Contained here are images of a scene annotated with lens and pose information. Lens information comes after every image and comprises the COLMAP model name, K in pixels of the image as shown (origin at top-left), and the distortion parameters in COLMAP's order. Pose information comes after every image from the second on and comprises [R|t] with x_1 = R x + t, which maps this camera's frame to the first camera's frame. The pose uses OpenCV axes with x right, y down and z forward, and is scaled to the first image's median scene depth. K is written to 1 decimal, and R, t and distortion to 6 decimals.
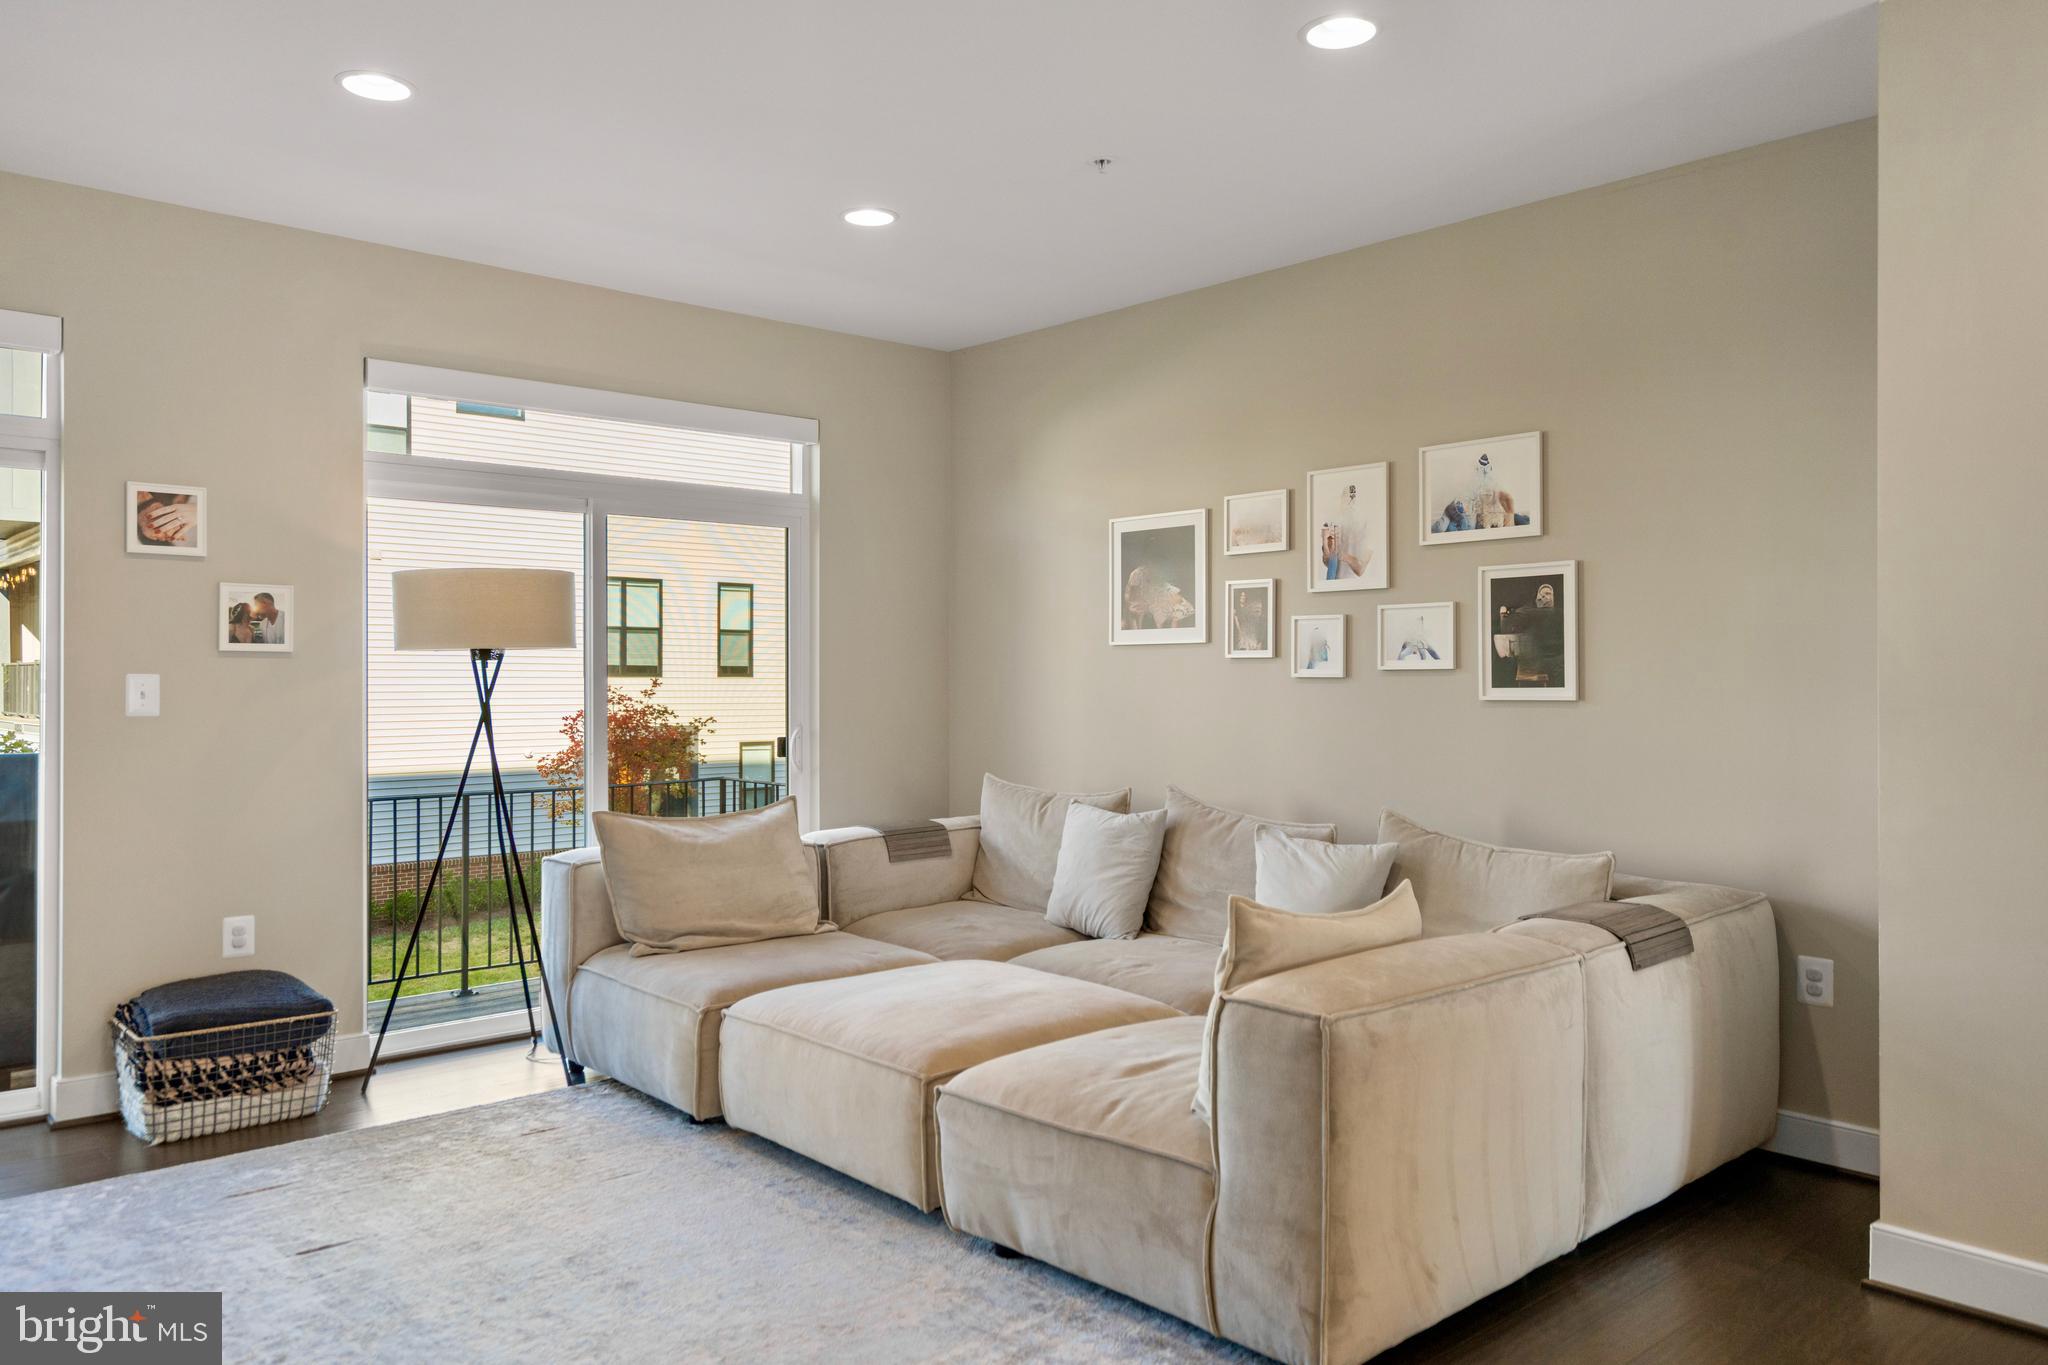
lens RADIAL K [[1464.7, 0, 1031.4], [0, 1464.7, 679.0], [0, 0, 1]] dist [0.009095, 0.003980]
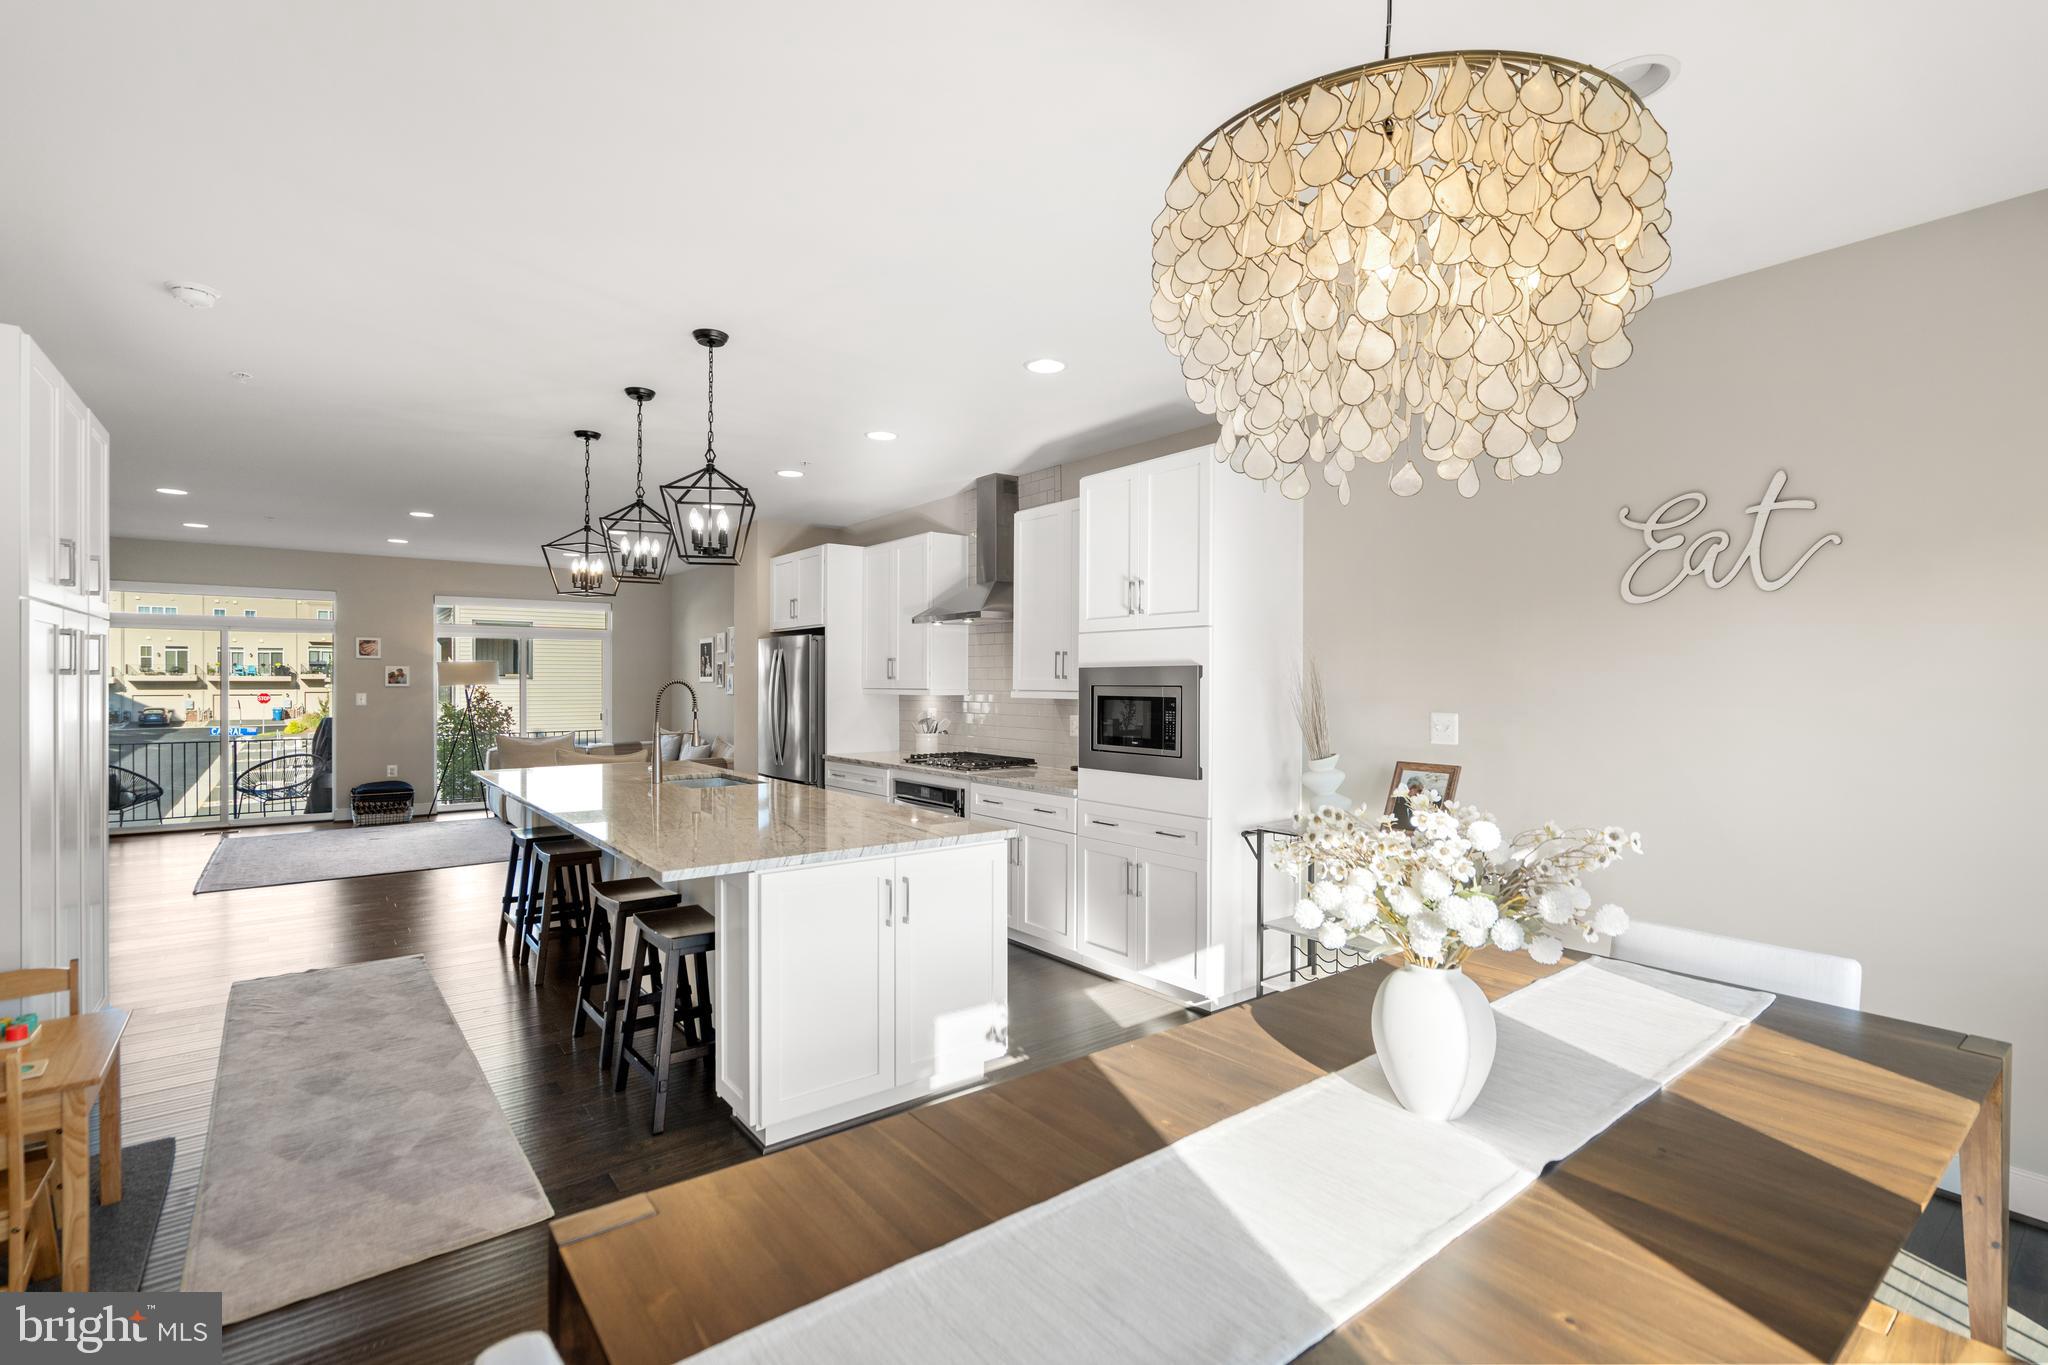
lens RADIAL K [[927.1, 0, 1016.7], [0, 927.1, 689.3], [0, 0, 1]] dist [0.003030, 0.001099]
pose [[0.996805, 0.003283, -0.079810, 1.070534], [-0.002701, 0.999969, 0.007388, -0.031523], [0.079832, -0.007149, 0.996783, -1.016875]]
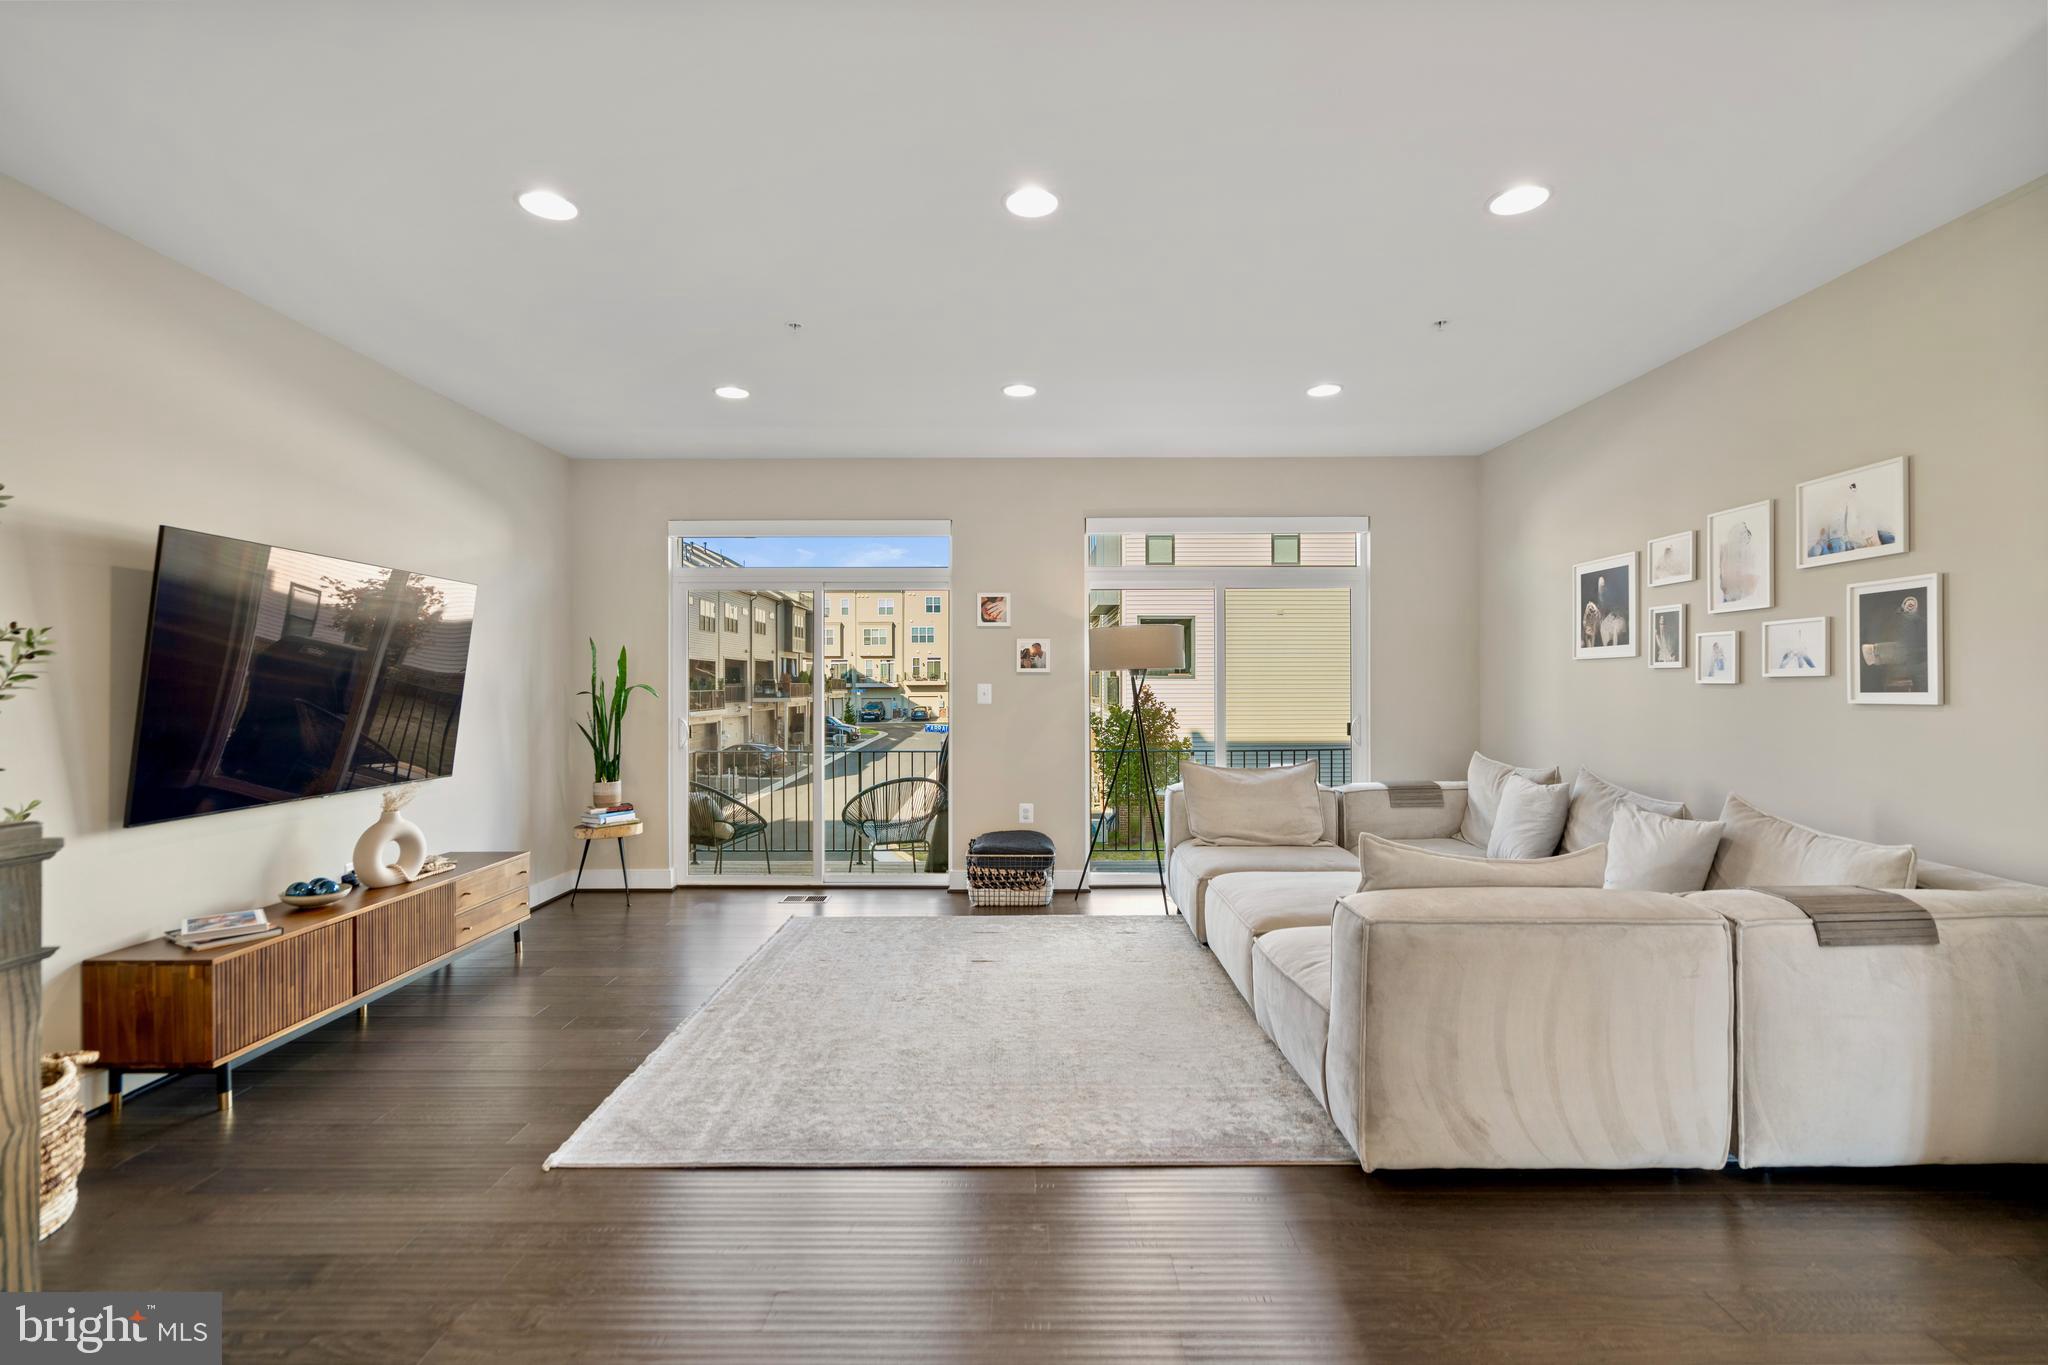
lens RADIAL K [[927.1, 0, 1022.4], [0, 927.1, 689.3], [0, 0, 1]] dist [0.003030, 0.001099]
pose [[0.743253, 0.001022, -0.669010, 0.315659], [0.002118, 0.999990, 0.003880, -0.000578], [0.669007, -0.004301, 0.743243, 0.049856]]
